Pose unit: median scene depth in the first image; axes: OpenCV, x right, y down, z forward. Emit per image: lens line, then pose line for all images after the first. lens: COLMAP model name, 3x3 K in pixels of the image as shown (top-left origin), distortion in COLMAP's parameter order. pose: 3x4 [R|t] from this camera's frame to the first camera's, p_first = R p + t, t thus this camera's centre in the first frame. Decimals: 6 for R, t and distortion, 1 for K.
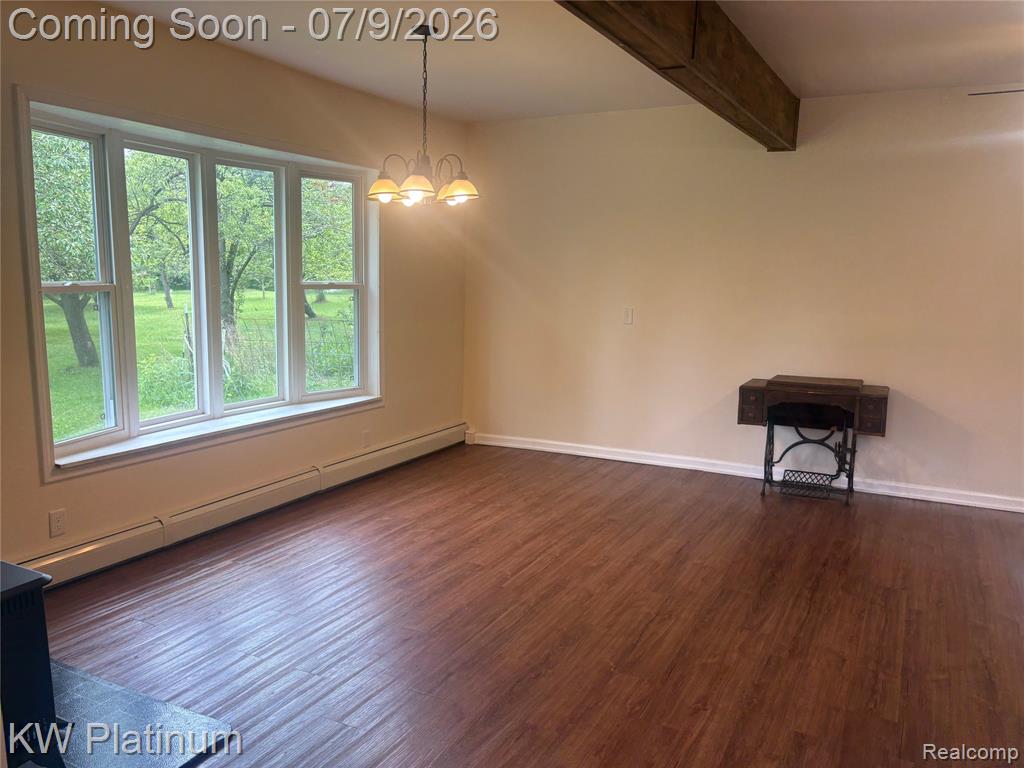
lens RADIAL K [[796.8, 0, 512.0], [0, 796.8, 384.0], [0, 0, 1]] dist [0.082351, -0.135843]
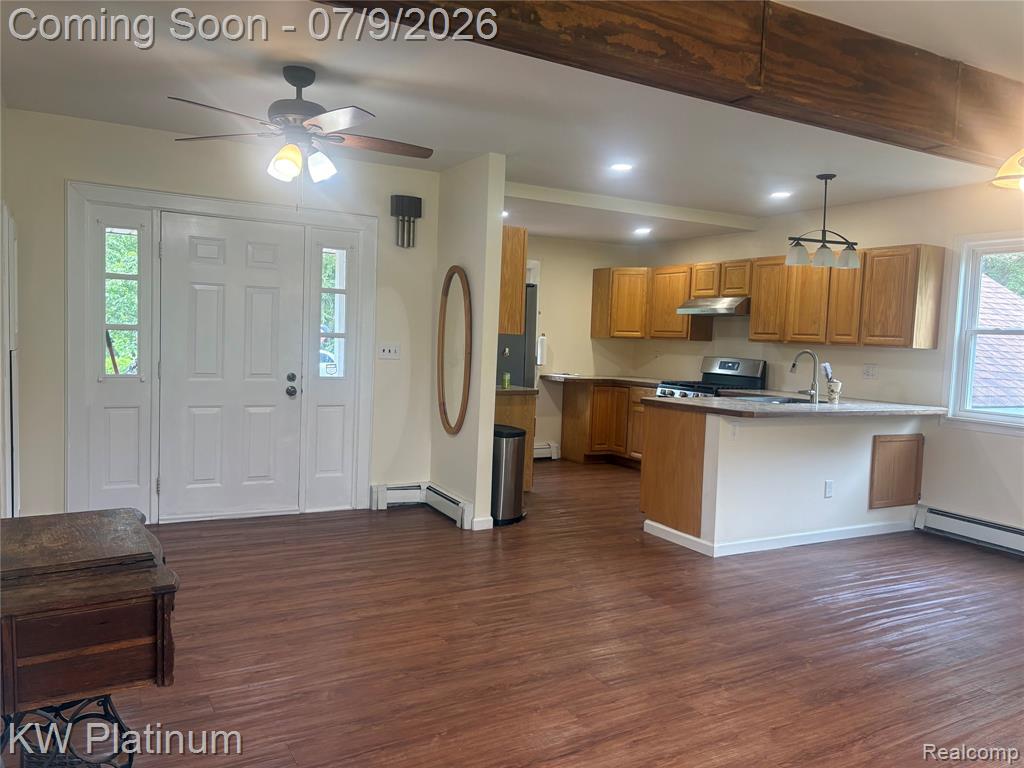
lens RADIAL K [[770.4, 0, 512.0], [0, 770.4, 384.0], [0, 0, 1]] dist [0.092897, -0.117712]
pose [[-0.847547, -0.084559, 0.523941, -0.059754], [0.024092, 0.980078, 0.197148, -0.234657], [-0.530174, 0.179715, -0.828624, 1.737952]]
